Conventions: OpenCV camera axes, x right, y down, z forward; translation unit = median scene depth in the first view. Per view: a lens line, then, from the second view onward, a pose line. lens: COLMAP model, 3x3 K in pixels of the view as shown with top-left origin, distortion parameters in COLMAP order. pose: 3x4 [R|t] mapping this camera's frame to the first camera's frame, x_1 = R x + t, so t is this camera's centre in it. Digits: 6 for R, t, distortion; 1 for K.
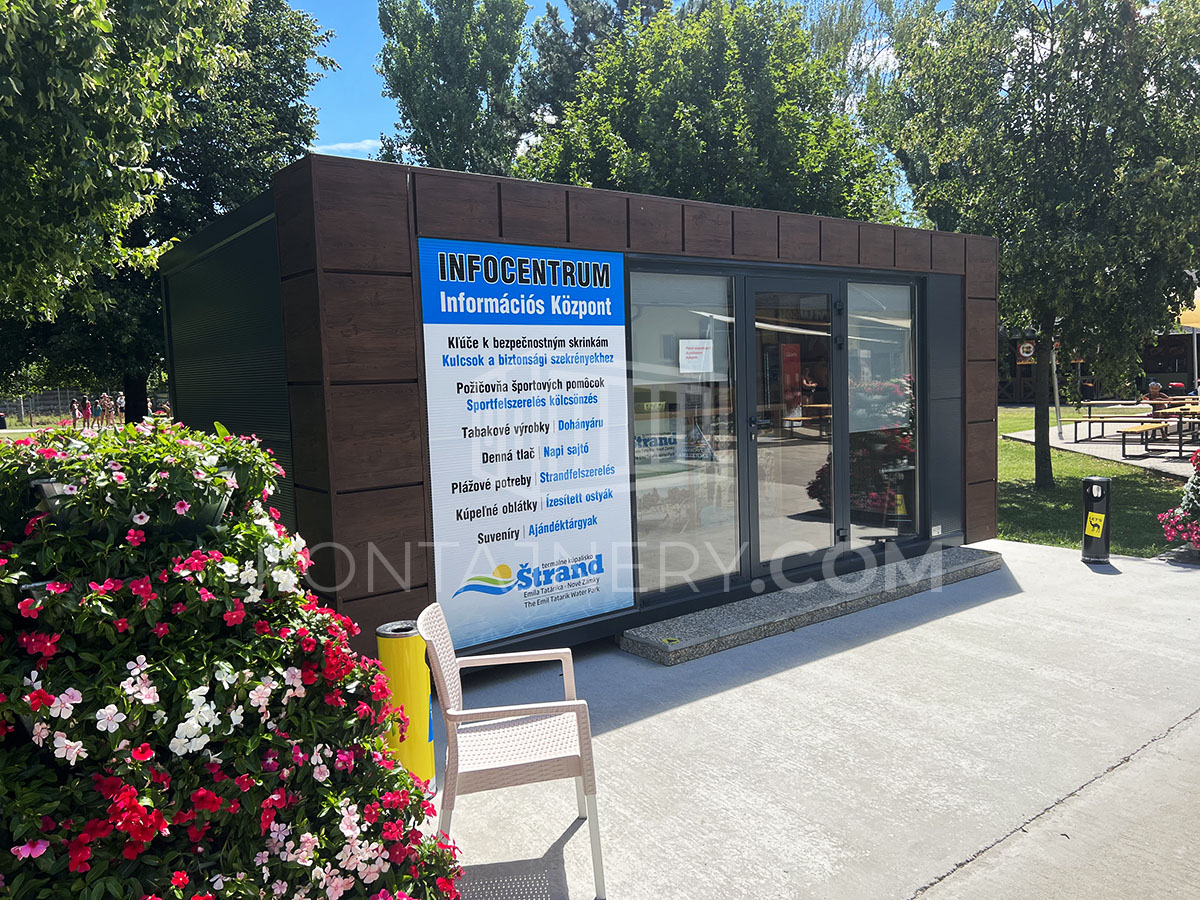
lens RADIAL K [[912.3, 0, 590.1], [0, 912.3, 450.3], [0, 0, 1]] dist [-0.011289, -0.011284]
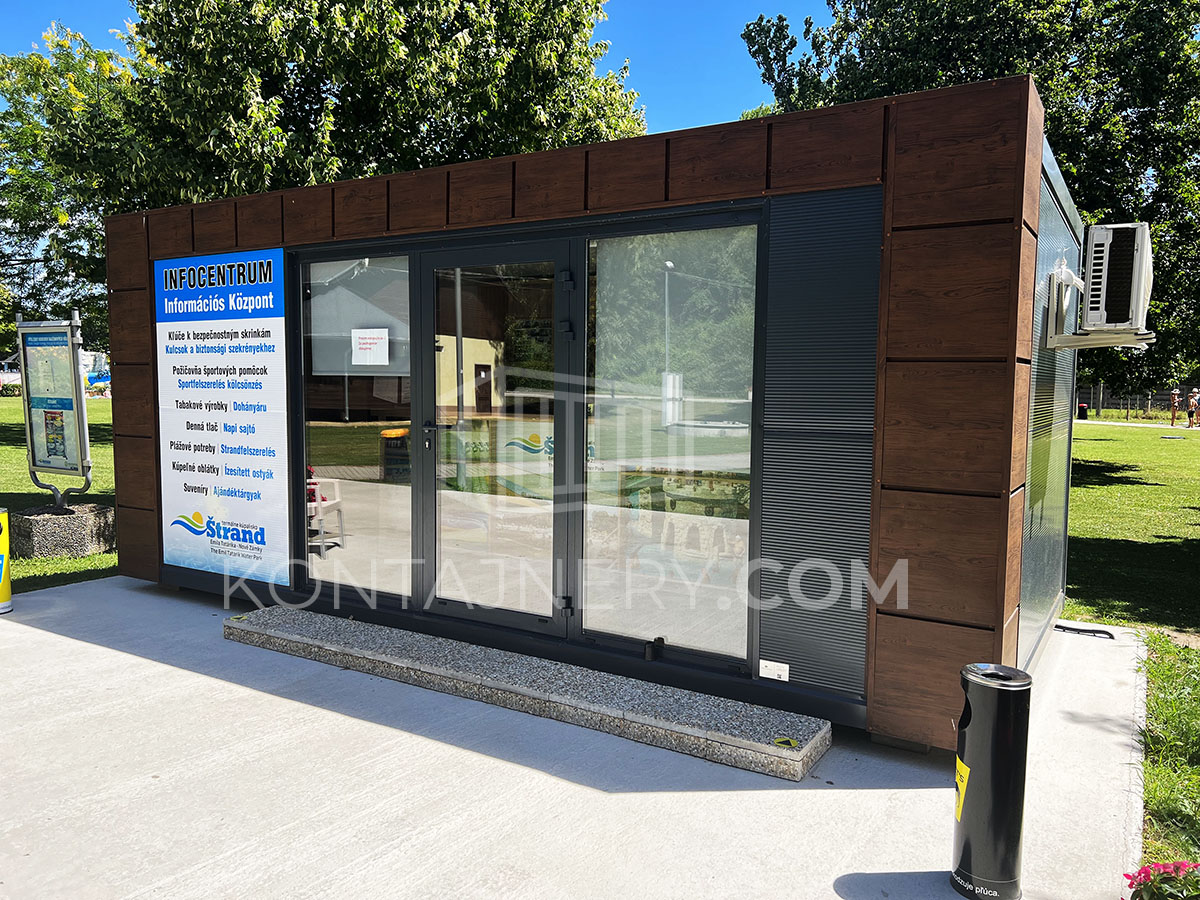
lens RADIAL K [[912.3, 0, 590.5], [0, 912.3, 452.6], [0, 0, 1]] dist [-0.011289, -0.011284]
pose [[0.360068, 0.107395, -0.926724, 1.224467], [-0.100380, 0.992045, 0.075963, -0.103339], [0.927510, 0.065672, 0.367984, 1.012756]]
